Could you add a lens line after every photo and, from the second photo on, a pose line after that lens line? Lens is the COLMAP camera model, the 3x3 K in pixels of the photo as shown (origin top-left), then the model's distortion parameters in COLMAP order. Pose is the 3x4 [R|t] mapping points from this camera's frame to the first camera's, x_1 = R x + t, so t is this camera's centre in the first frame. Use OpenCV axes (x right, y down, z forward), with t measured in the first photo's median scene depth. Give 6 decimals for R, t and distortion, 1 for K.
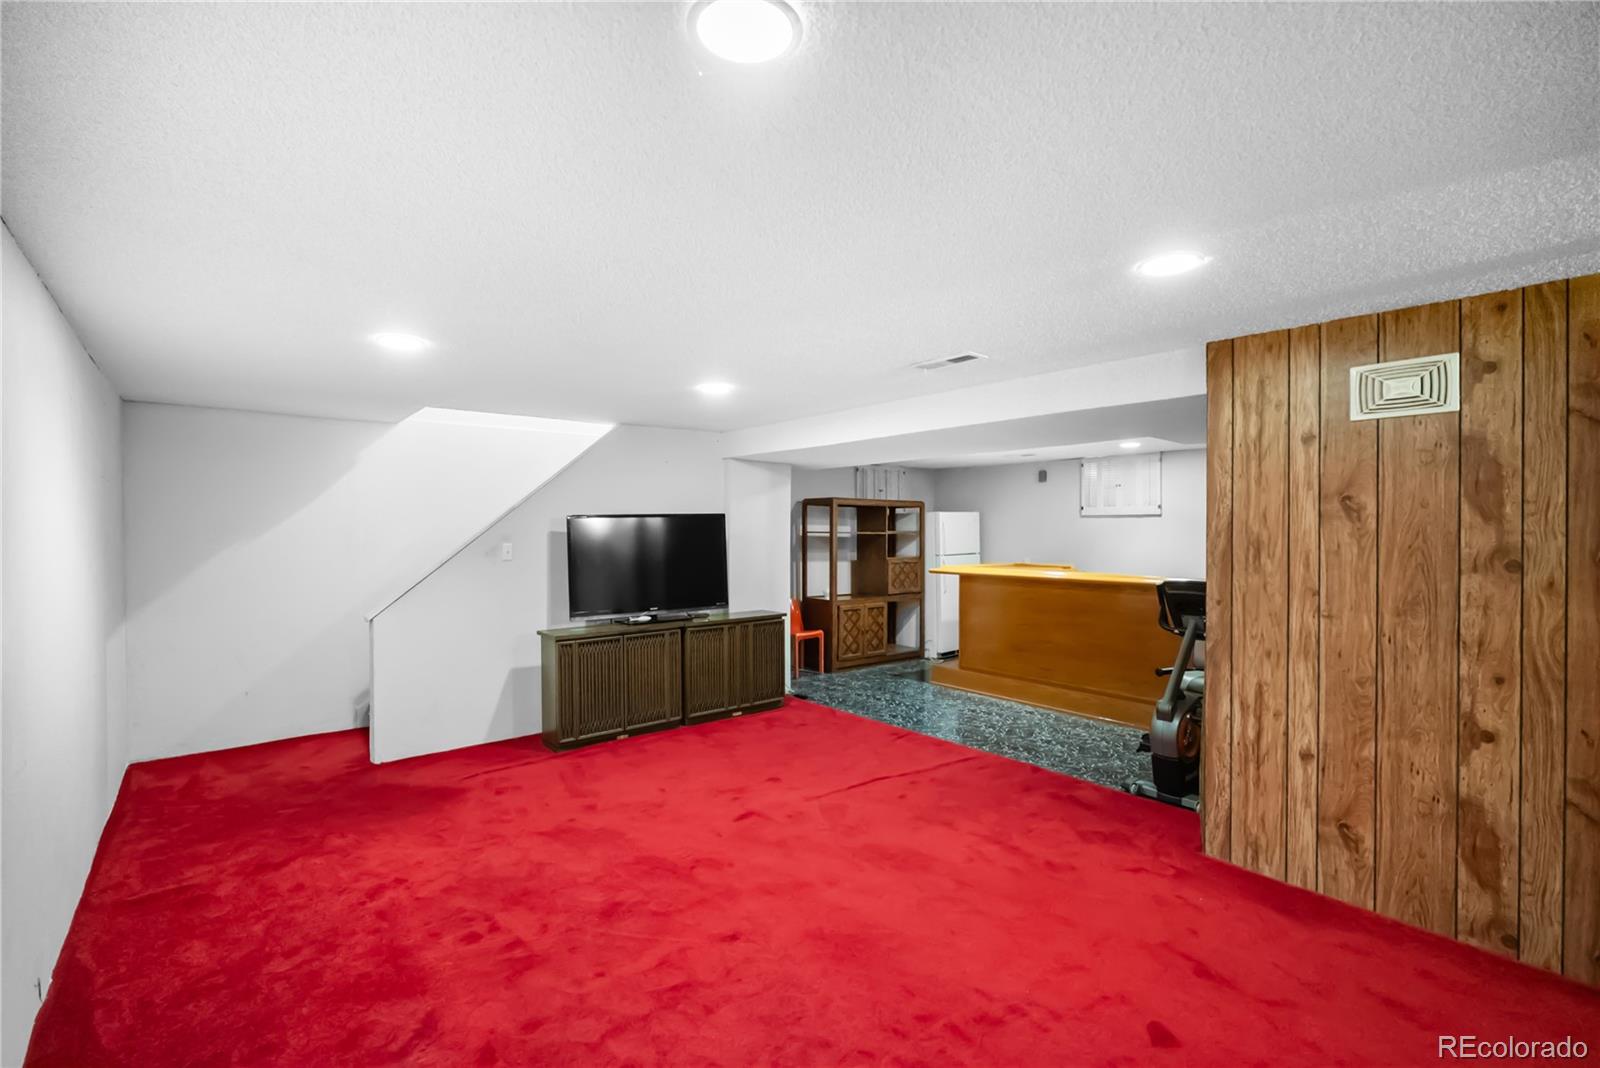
lens RADIAL K [[707.4, 0, 802.0], [0, 707.4, 531.2], [0, 0, 1]] dist [-0.005702, 0.000187]
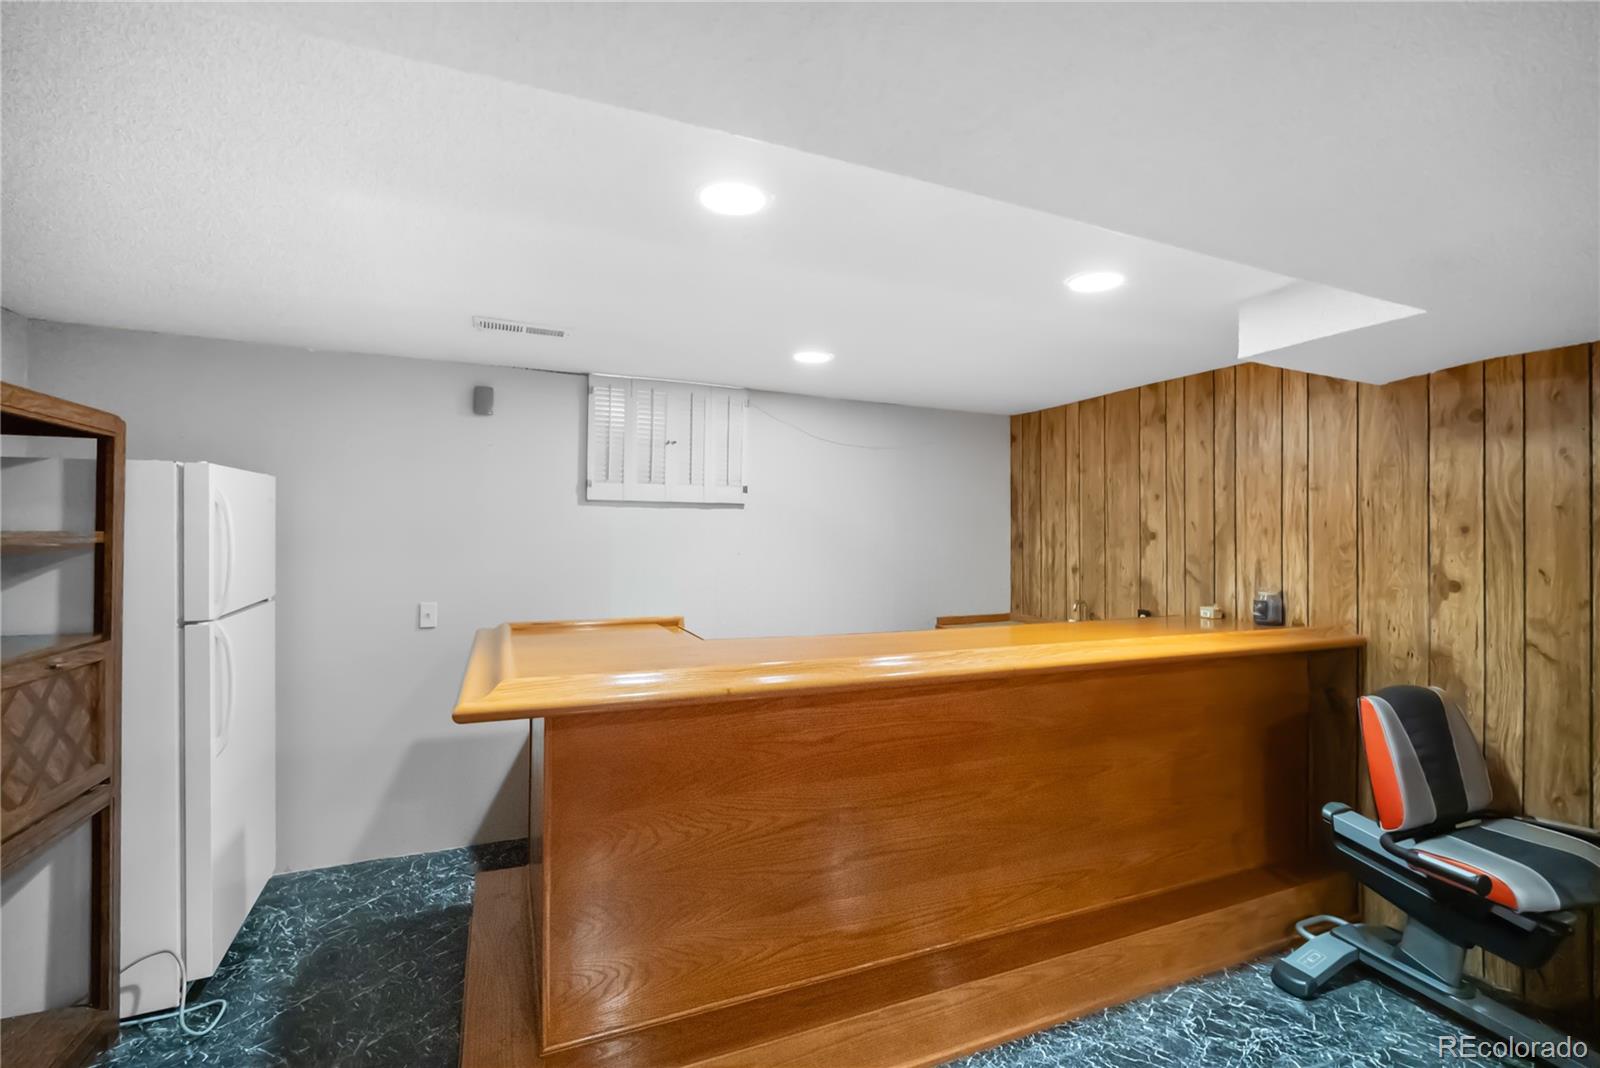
lens RADIAL K [[707.4, 0, 804.5], [0, 707.4, 526.9], [0, 0, 1]] dist [-0.005702, 0.000187]
pose [[0.286210, 0.010970, 0.958104, -0.000208], [-0.005352, 0.999937, -0.009850, -0.001124], [-0.958152, -0.002309, 0.286250, 0.735319]]
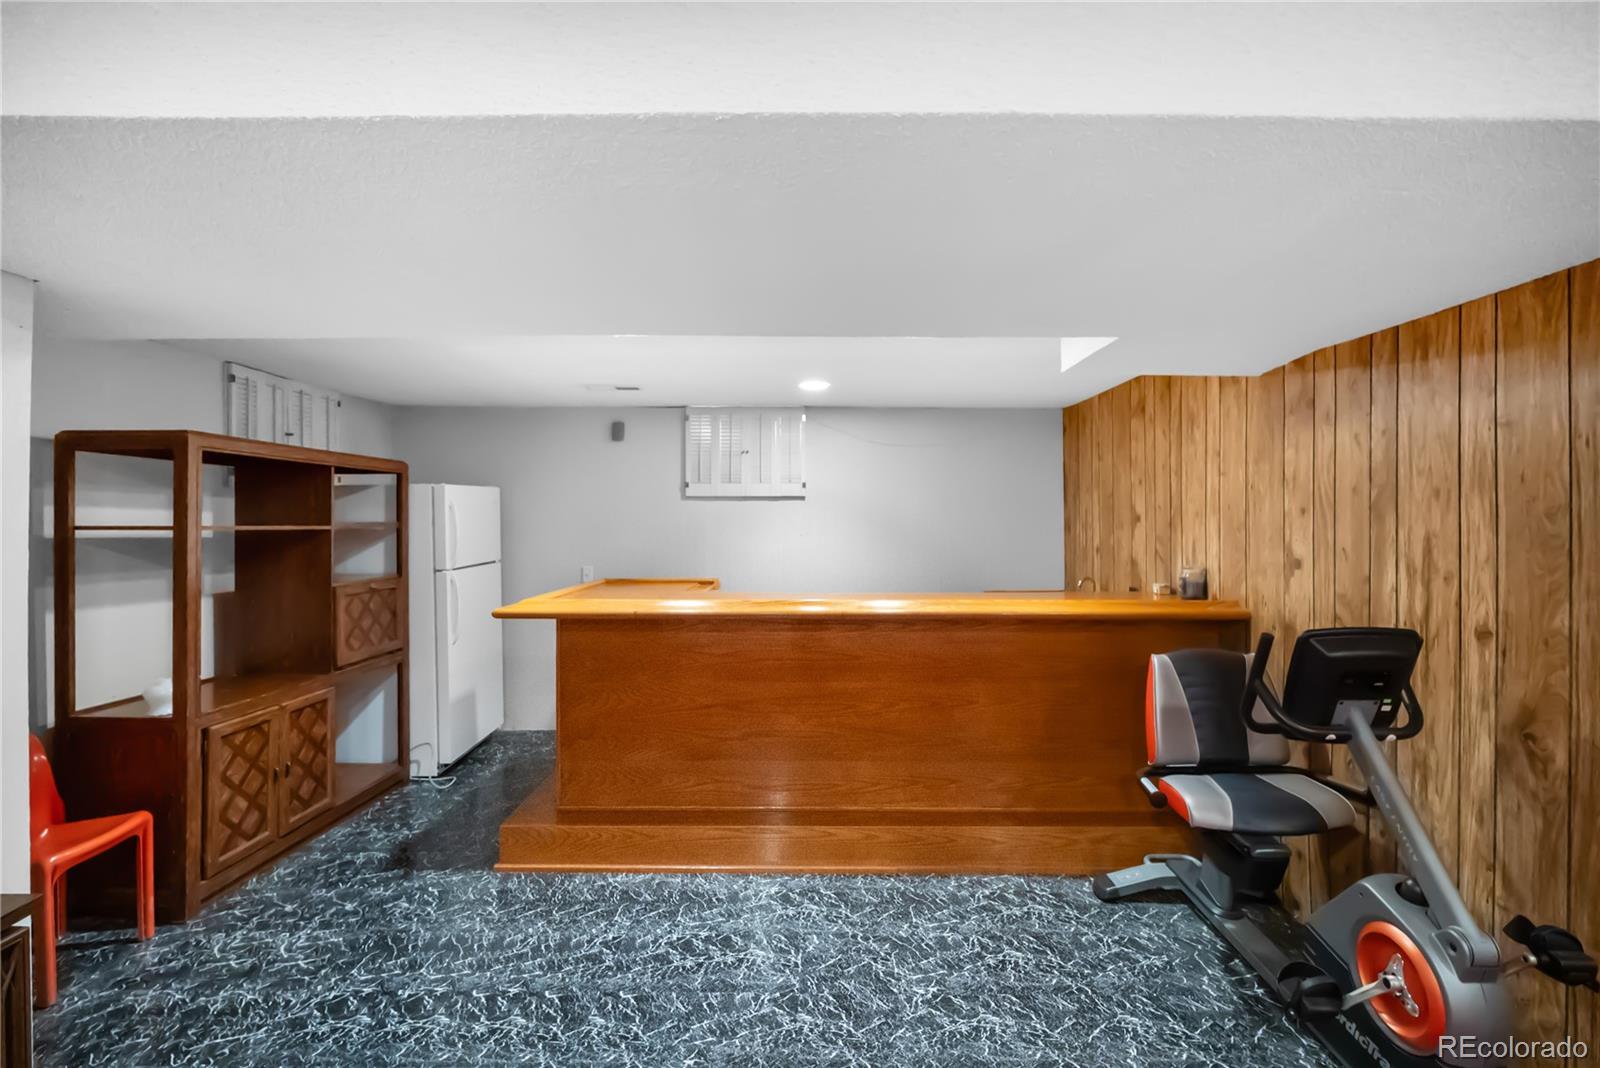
lens RADIAL K [[707.4, 0, 798.5], [0, 707.4, 520.4], [0, 0, 1]] dist [-0.005702, 0.000187]
pose [[0.645457, -0.003292, 0.763789, -0.027379], [0.003501, 0.999993, 0.001351, -0.001227], [-0.763788, 0.001802, 0.645464, 0.508906]]
